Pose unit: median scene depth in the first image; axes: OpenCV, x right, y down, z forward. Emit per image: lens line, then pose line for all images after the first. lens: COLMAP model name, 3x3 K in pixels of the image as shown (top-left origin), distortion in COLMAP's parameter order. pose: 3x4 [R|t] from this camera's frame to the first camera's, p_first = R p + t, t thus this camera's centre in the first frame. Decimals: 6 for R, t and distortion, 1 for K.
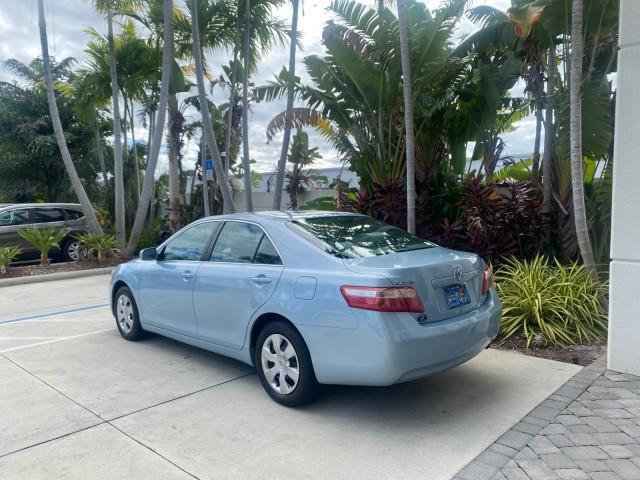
lens RADIAL K [[490.7, 0, 318.6], [0, 490.7, 239.5], [0, 0, 1]] dist [0.029303, -0.036219]
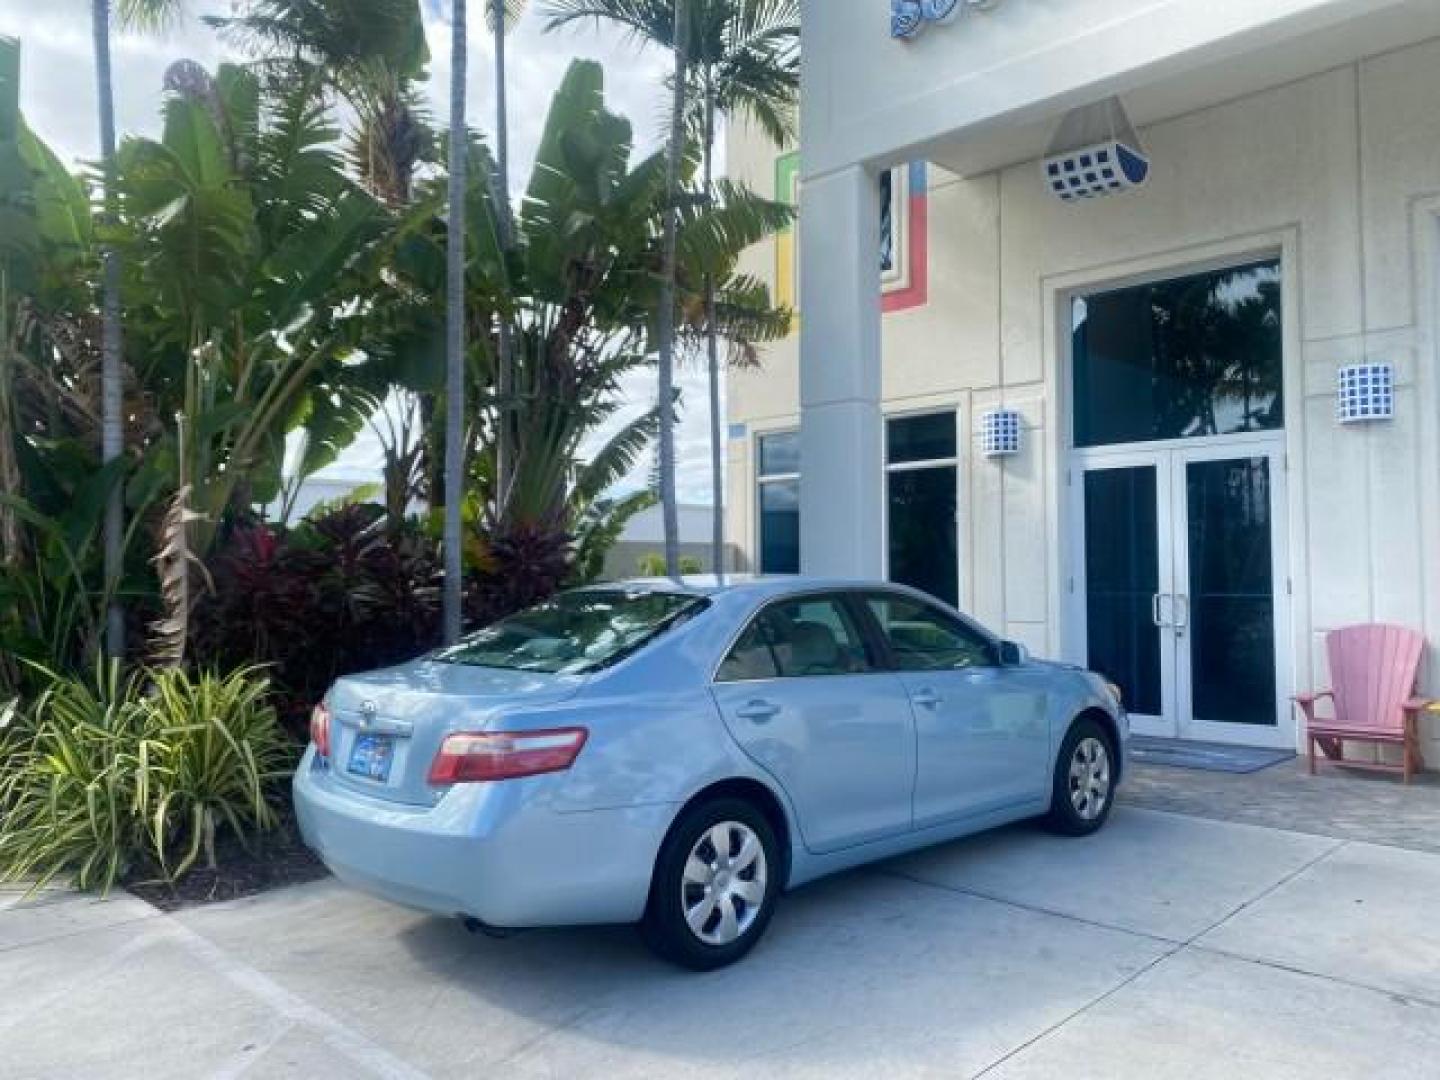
lens RADIAL K [[1104.1, 0, 719.5], [0, 1104.1, 536.1], [0, 0, 1]] dist [0.029303, -0.036219]
pose [[0.022808, 0.045606, 0.998699, -0.800097], [0.077766, 0.995851, -0.047252, -0.031966], [-0.996711, 0.078743, 0.019167, 0.685354]]
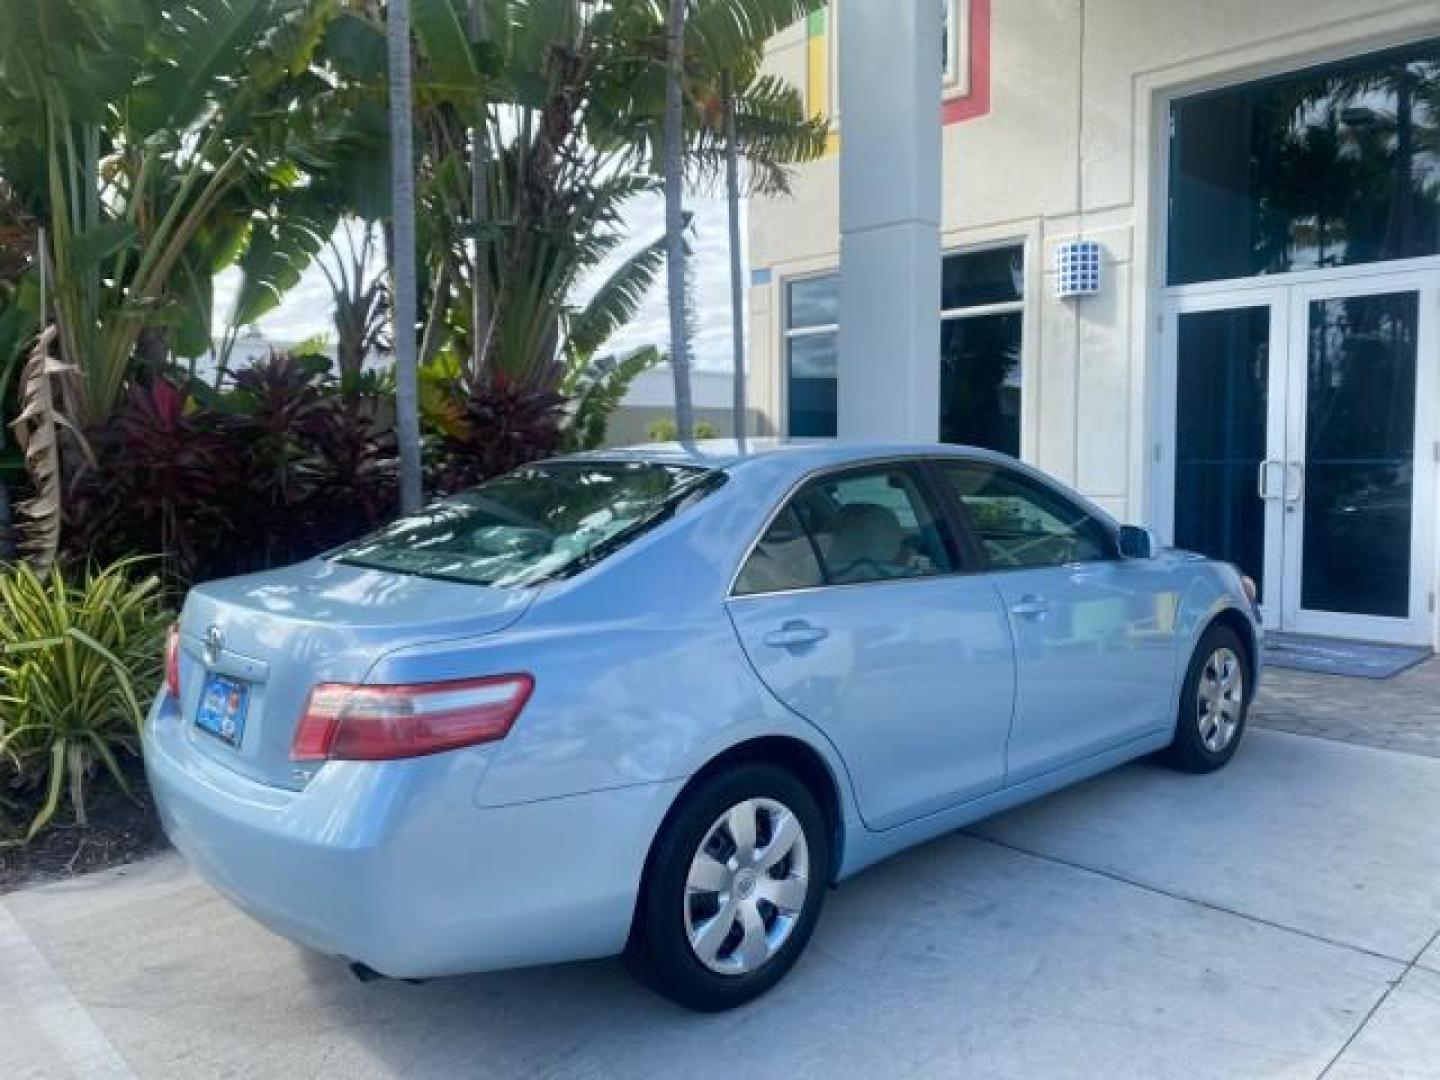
lens RADIAL K [[1104.1, 0, 722.3], [0, 1104.1, 534.9], [0, 0, 1]] dist [0.029303, -0.036219]
pose [[0.041280, -0.069949, 0.996696, -0.605456], [0.083030, 0.994336, 0.066345, -0.030448], [-0.995692, 0.080017, 0.046854, 0.688556]]
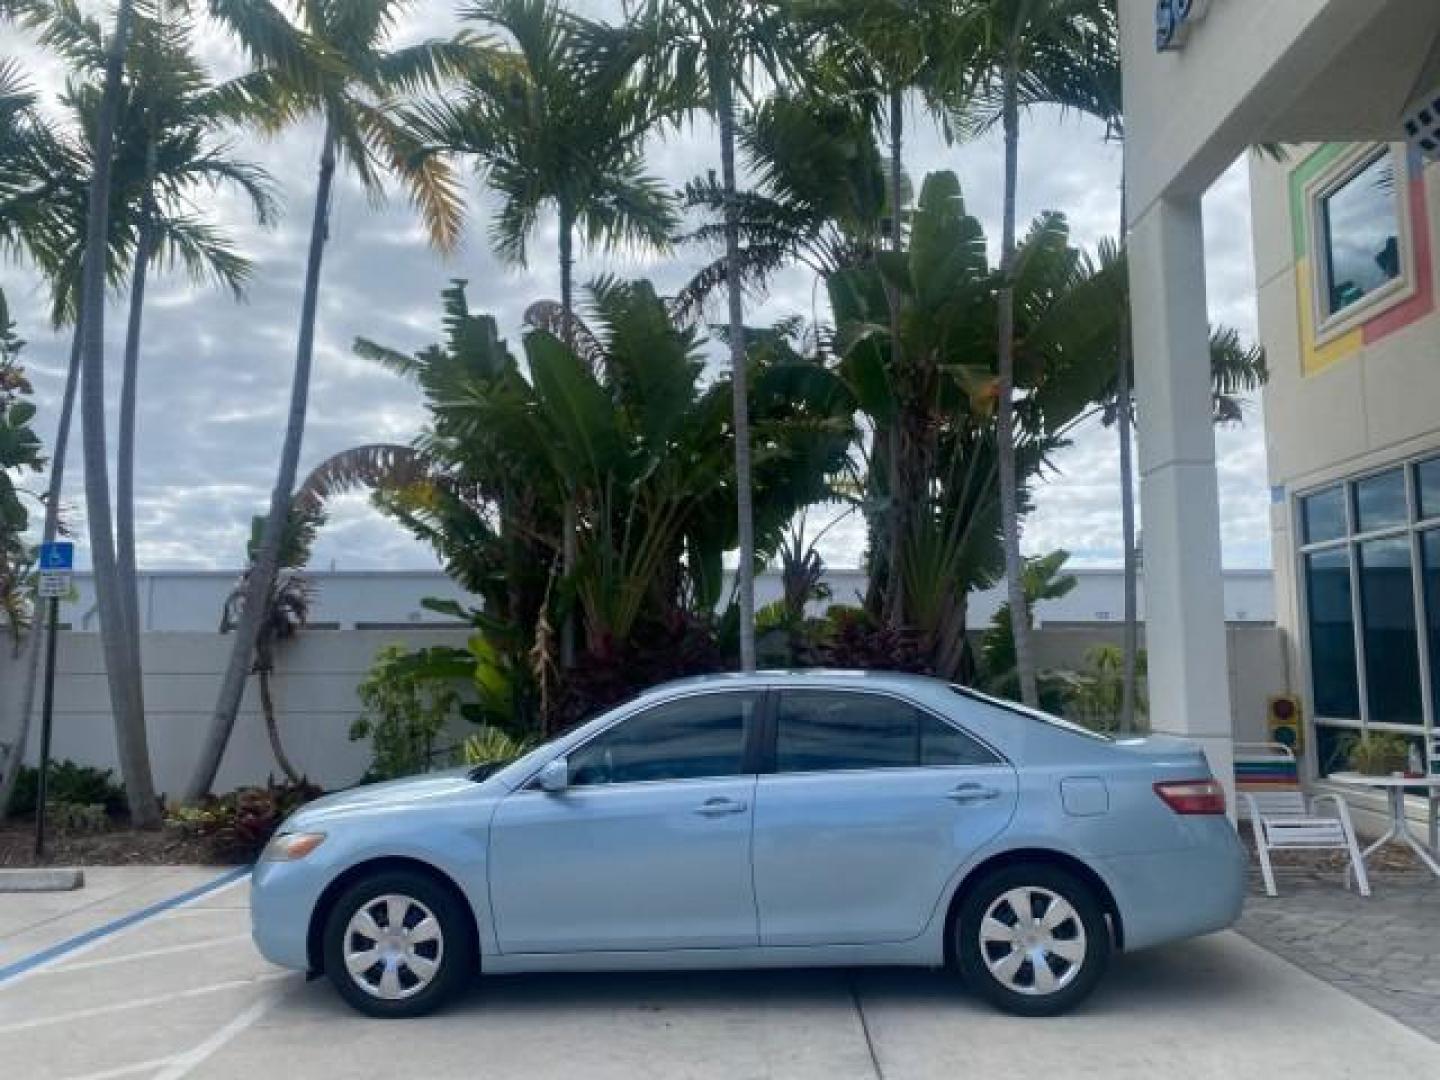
lens RADIAL K [[1104.1, 0, 716.6], [0, 1104.1, 531.4], [0, 0, 1]] dist [0.029303, -0.036219]
pose [[0.739647, 0.085064, 0.667597, -0.613726], [0.047954, 0.982797, -0.178357, 0.000468], [-0.671284, 0.163935, 0.722844, 0.122609]]
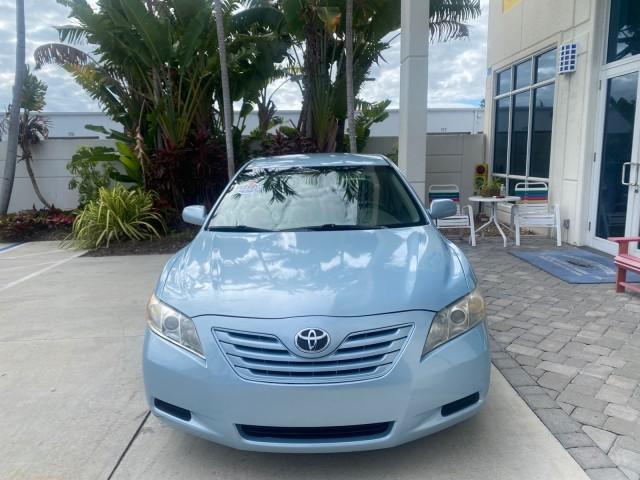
lens RADIAL K [[490.7, 0, 317.5], [0, 490.7, 234.1], [0, 0, 1]] dist [0.029303, -0.036219]
pose [[0.717131, -0.115802, 0.687251, -0.475620], [0.061501, 0.992767, 0.103106, 0.013557], [-0.694220, -0.031673, 0.719066, -0.015631]]
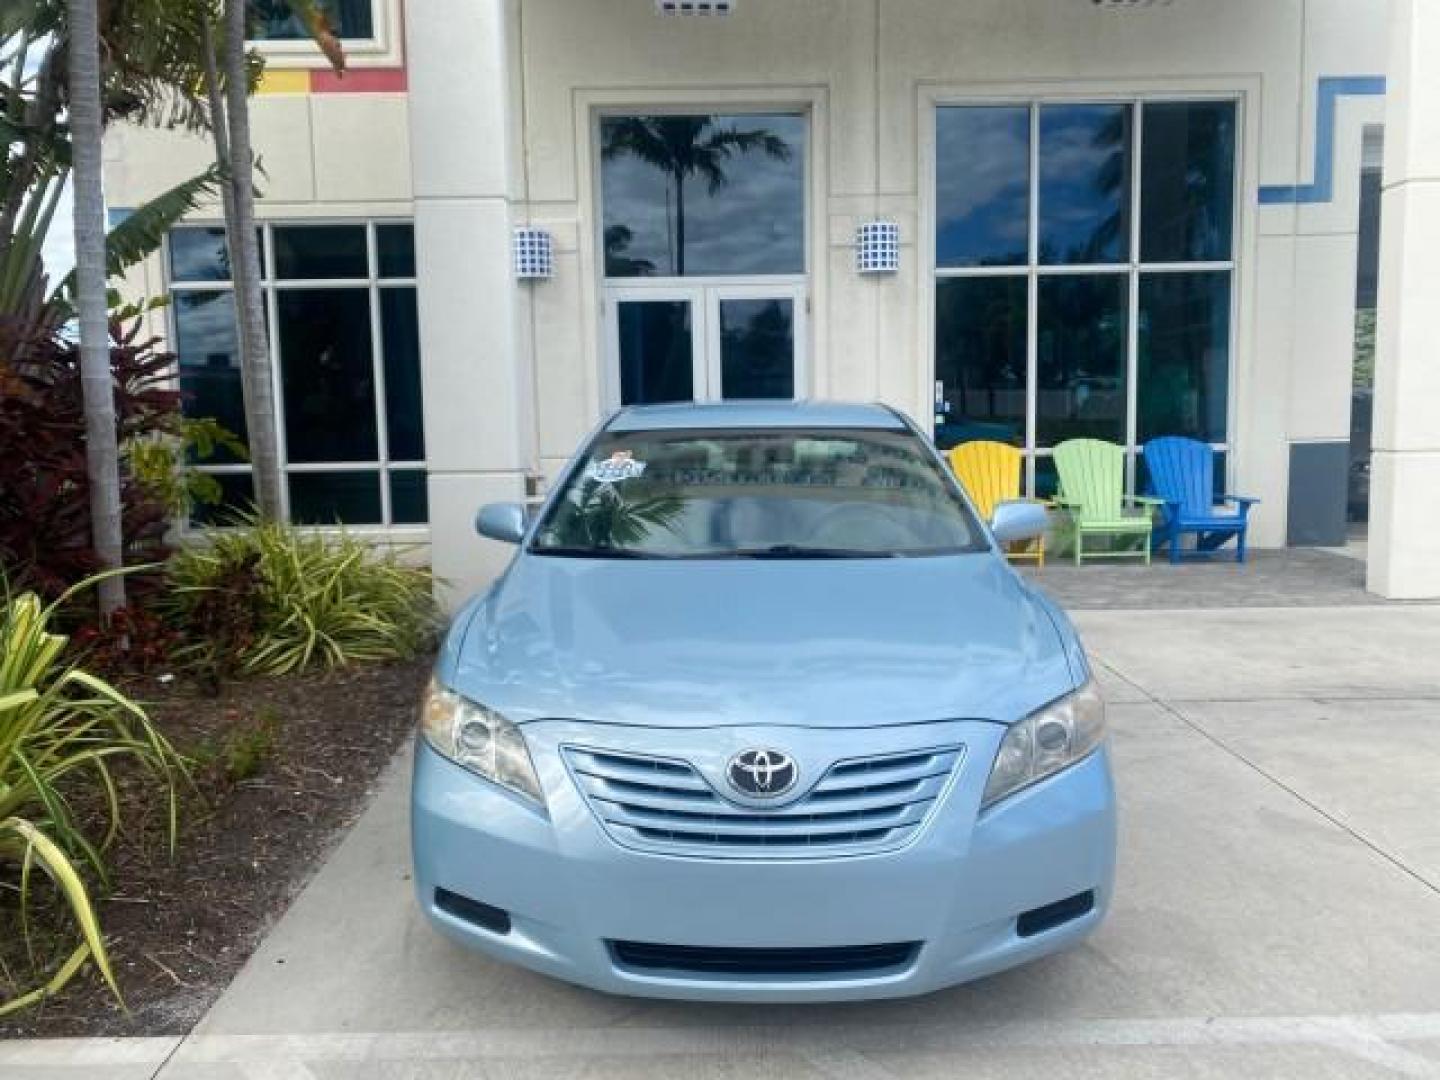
lens RADIAL K [[1104.1, 0, 711.4], [0, 1104.1, 541.0], [0, 0, 1]] dist [0.029303, -0.036219]
pose [[-0.700497, -0.062663, 0.710899, -0.496486], [0.076717, 0.983753, 0.162309, -0.063480], [-0.709520, 0.168235, -0.684309, 1.137760]]
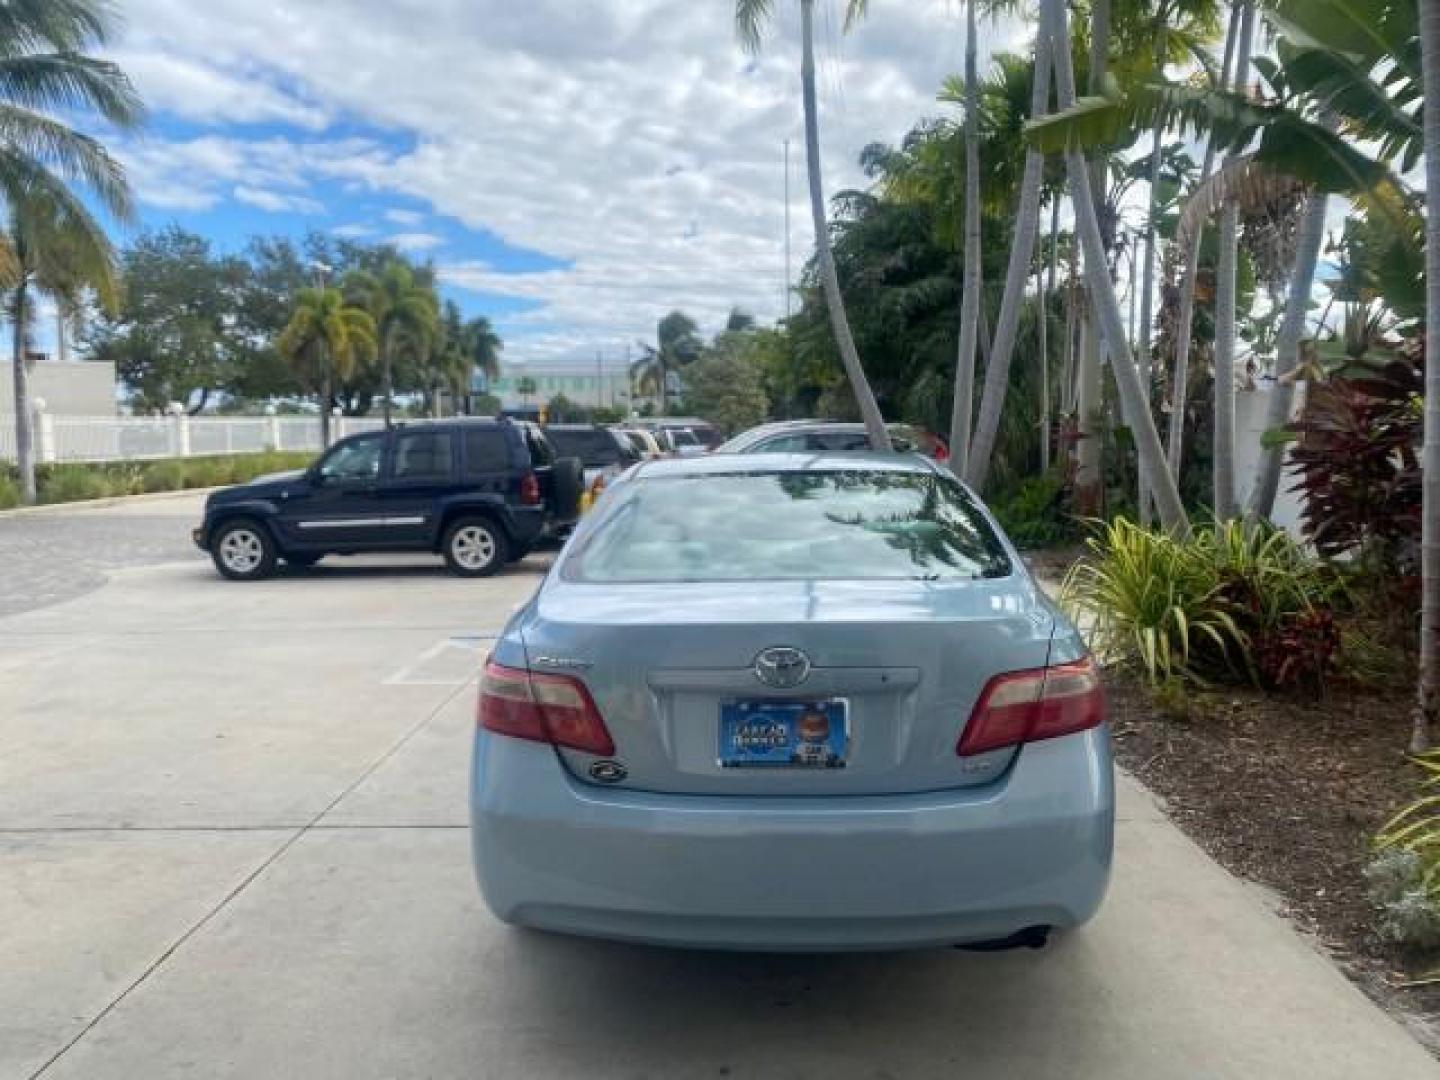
lens RADIAL K [[1104.1, 0, 716.8], [0, 1104.1, 542.5], [0, 0, 1]] dist [0.029303, -0.036219]
pose [[0.672966, 0.076952, -0.735660, 0.366494], [-0.048297, 0.997023, 0.060111, -0.023512], [0.738095, -0.004923, 0.674679, 0.233431]]
